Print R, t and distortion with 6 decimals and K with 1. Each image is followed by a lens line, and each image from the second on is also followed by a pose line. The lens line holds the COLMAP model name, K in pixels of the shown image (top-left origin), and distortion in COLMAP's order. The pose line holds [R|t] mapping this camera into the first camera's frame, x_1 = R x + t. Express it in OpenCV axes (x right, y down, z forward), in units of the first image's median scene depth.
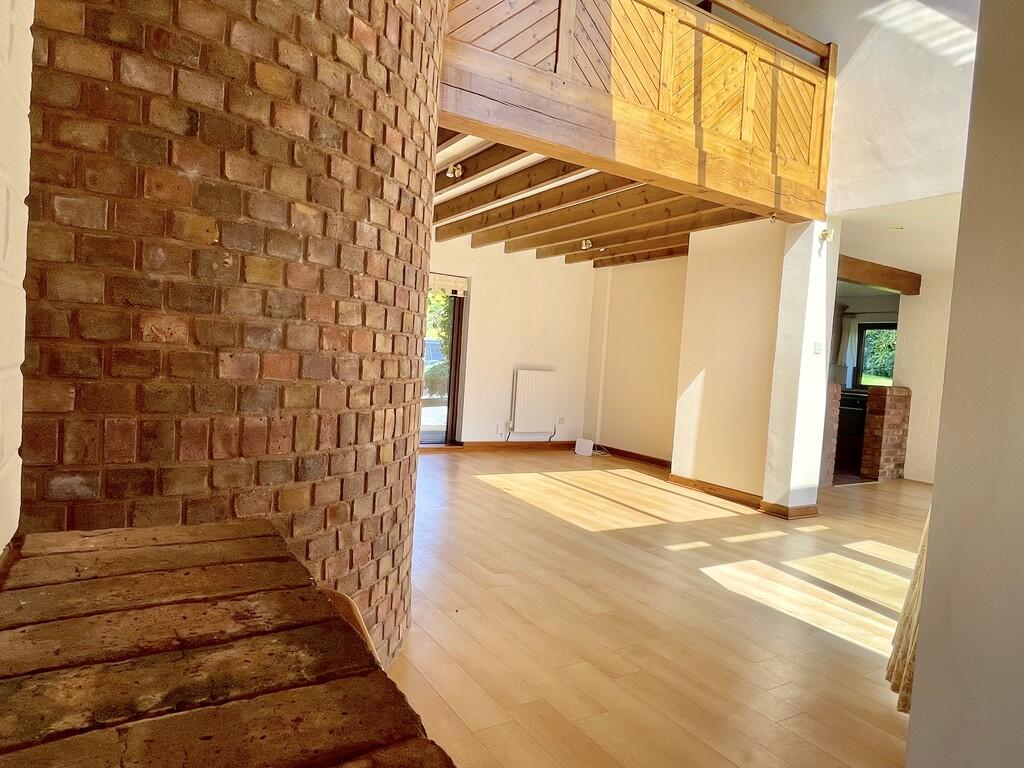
lens RADIAL K [[620.6, 0, 511.8], [0, 620.6, 386.6], [0, 0, 1]] dist [-0.009938, -0.001613]
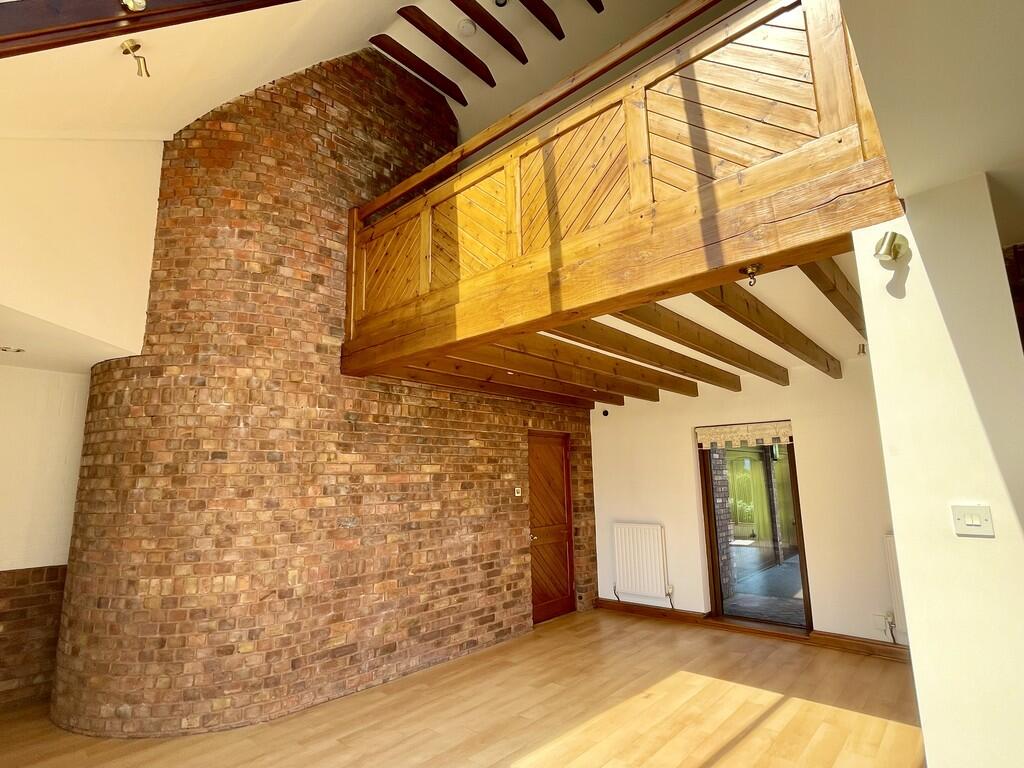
lens RADIAL K [[522.6, 0, 511.4], [0, 522.6, 385.3], [0, 0, 1]] dist [-0.004817, -0.000720]
pose [[0.283958, -0.235940, -0.929355, 0.876484], [-0.005633, 0.968825, -0.247682, -0.076085], [0.958820, 0.075566, 0.273777, 0.780168]]
